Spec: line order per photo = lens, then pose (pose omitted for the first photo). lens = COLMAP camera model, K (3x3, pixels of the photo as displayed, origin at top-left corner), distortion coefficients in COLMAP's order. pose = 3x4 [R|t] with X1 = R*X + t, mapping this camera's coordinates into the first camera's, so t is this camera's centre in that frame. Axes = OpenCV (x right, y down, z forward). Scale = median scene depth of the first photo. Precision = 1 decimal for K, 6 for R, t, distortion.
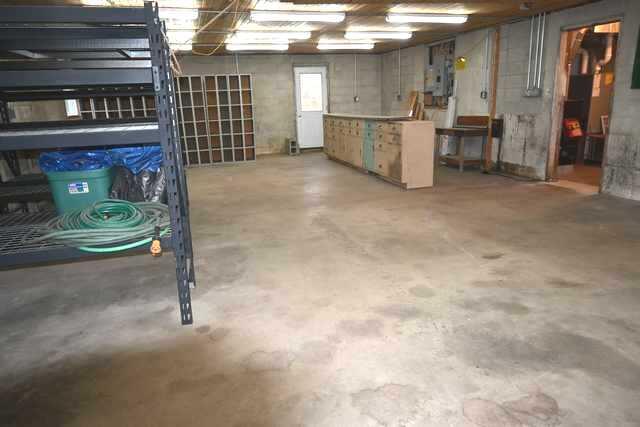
lens RADIAL K [[433.6, 0, 320.0], [0, 433.6, 213.5], [0, 0, 1]] dist [-0.003669, 0.001784]
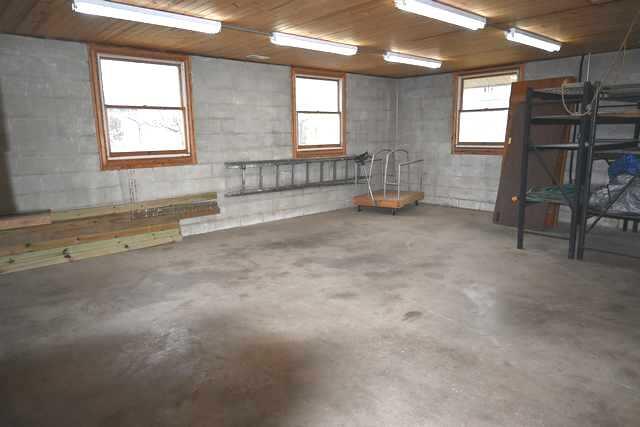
lens RADIAL K [[433.6, 0, 320.0], [0, 433.6, 213.5], [0, 0, 1]] dist [-0.003669, 0.001784]
pose [[-0.906756, 0.123564, -0.403144, 0.497592], [-0.062817, 0.905842, 0.418931, -0.251923], [0.416950, 0.405193, -0.813616, 0.855916]]
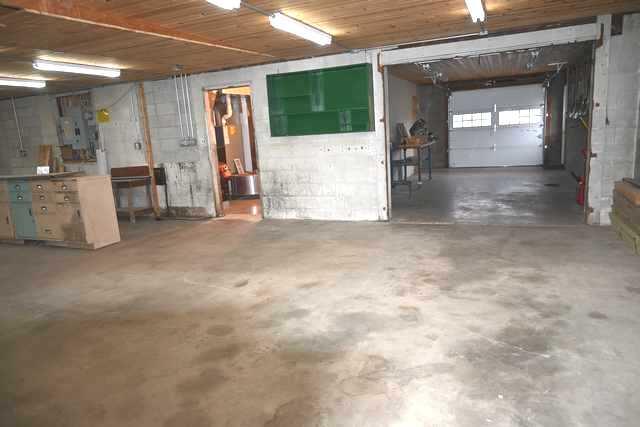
lens RADIAL K [[433.6, 0, 320.0], [0, 433.6, 213.5], [0, 0, 1]] dist [-0.003669, 0.001784]
pose [[0.647232, -0.150941, 0.747200, -0.153876], [0.234462, 0.972102, -0.006720, -0.012422], [-0.725340, 0.179539, 0.664566, 0.040879]]
